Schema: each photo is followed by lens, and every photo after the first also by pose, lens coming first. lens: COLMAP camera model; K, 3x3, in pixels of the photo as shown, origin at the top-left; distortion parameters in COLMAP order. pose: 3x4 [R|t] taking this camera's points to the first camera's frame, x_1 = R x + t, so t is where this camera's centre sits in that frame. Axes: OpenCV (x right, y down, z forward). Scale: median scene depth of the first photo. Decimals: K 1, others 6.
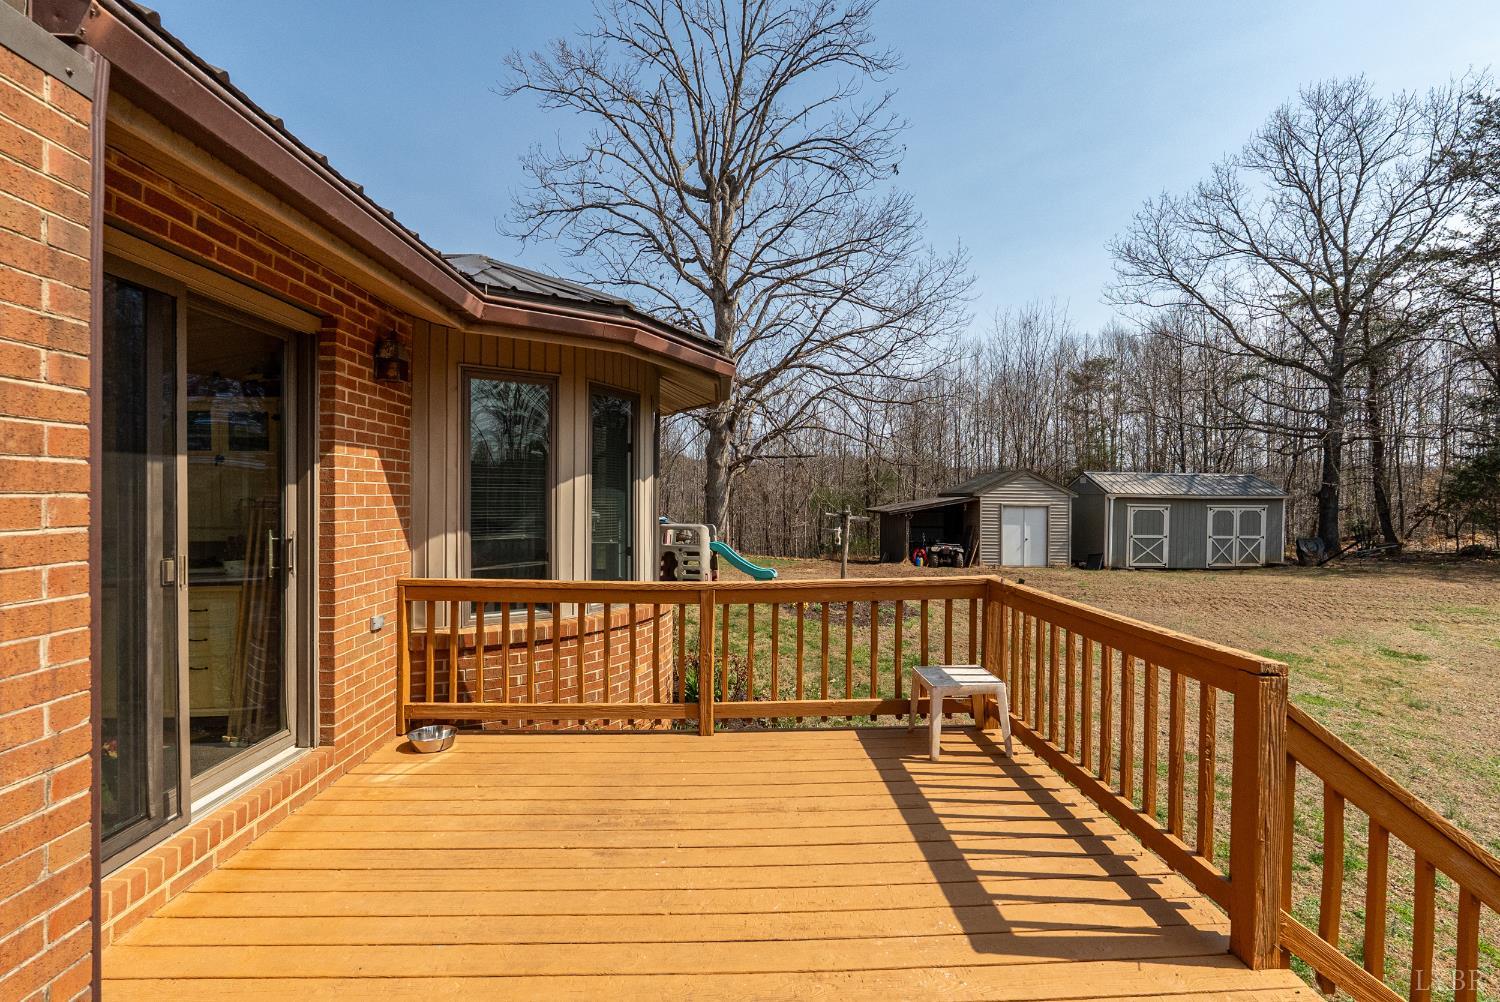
lens RADIAL K [[661.5, 0, 753.3], [0, 661.5, 499.9], [0, 0, 1]] dist [-0.004247, 0.000639]
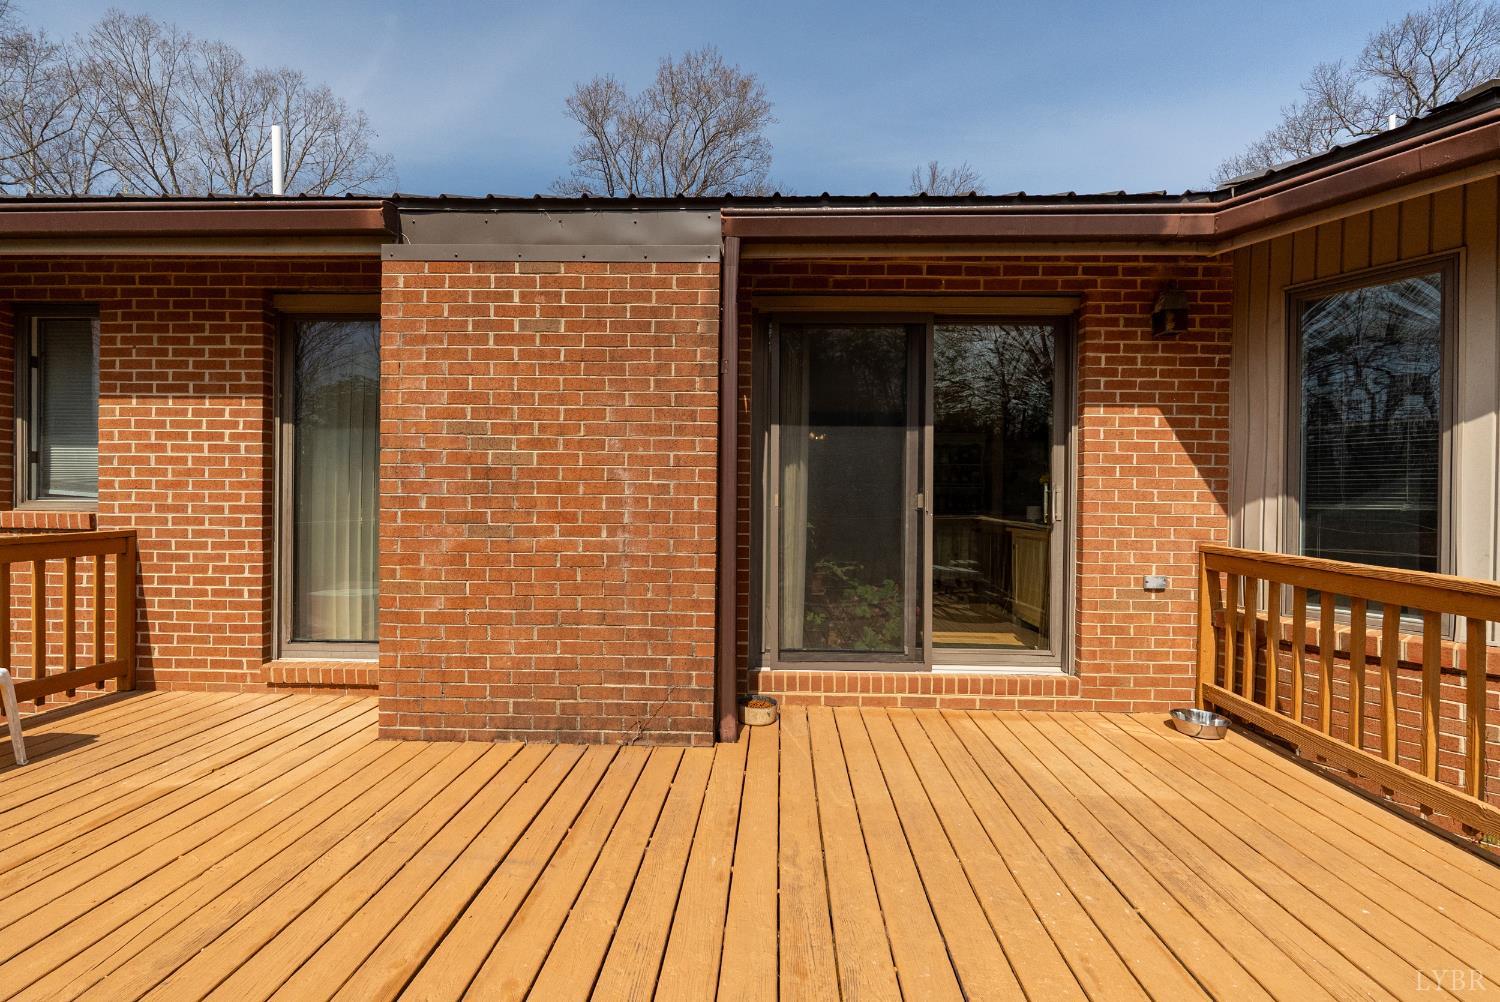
lens RADIAL K [[661.5, 0, 762.0], [0, 661.5, 499.9], [0, 0, 1]] dist [-0.004247, 0.000639]
pose [[-0.061069, -0.003505, -0.998127, 0.399695], [-0.018290, 0.999830, -0.002392, 0.067005], [0.997966, 0.018110, -0.061123, 0.420739]]
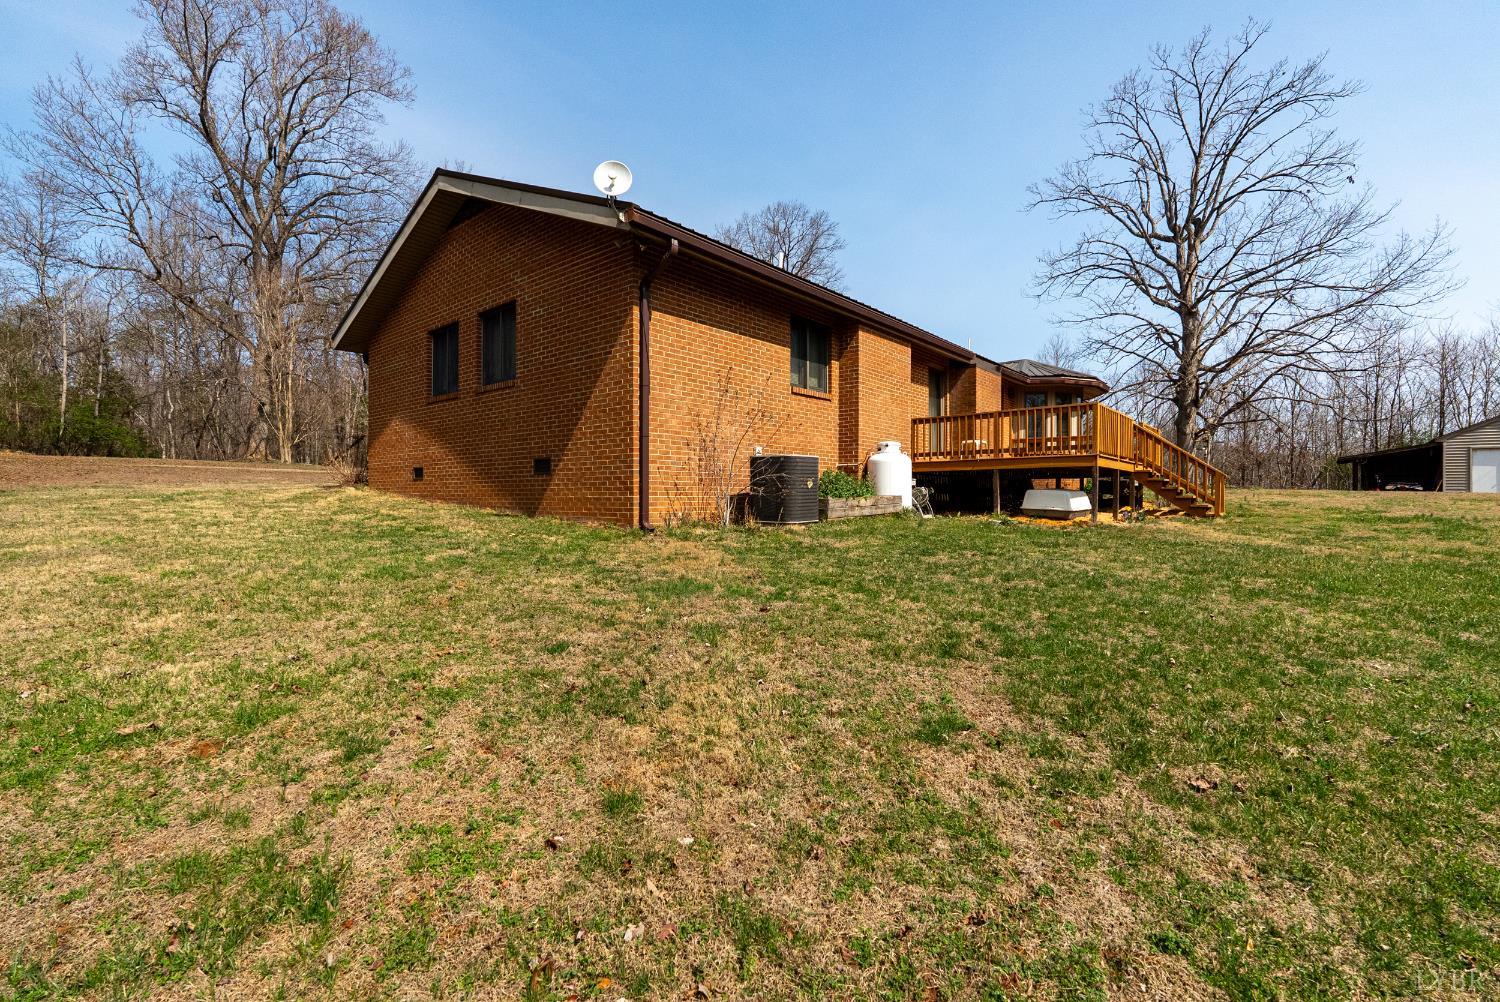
lens RADIAL K [[661.5, 0, 753.6], [0, 661.5, 501.1], [0, 0, 1]] dist [-0.004247, 0.000639]
pose [[0.737790, -0.004651, -0.675015, 1.119423], [-0.000239, 0.999974, -0.007151, 0.527950], [0.675031, 0.005437, 0.737770, -3.283977]]
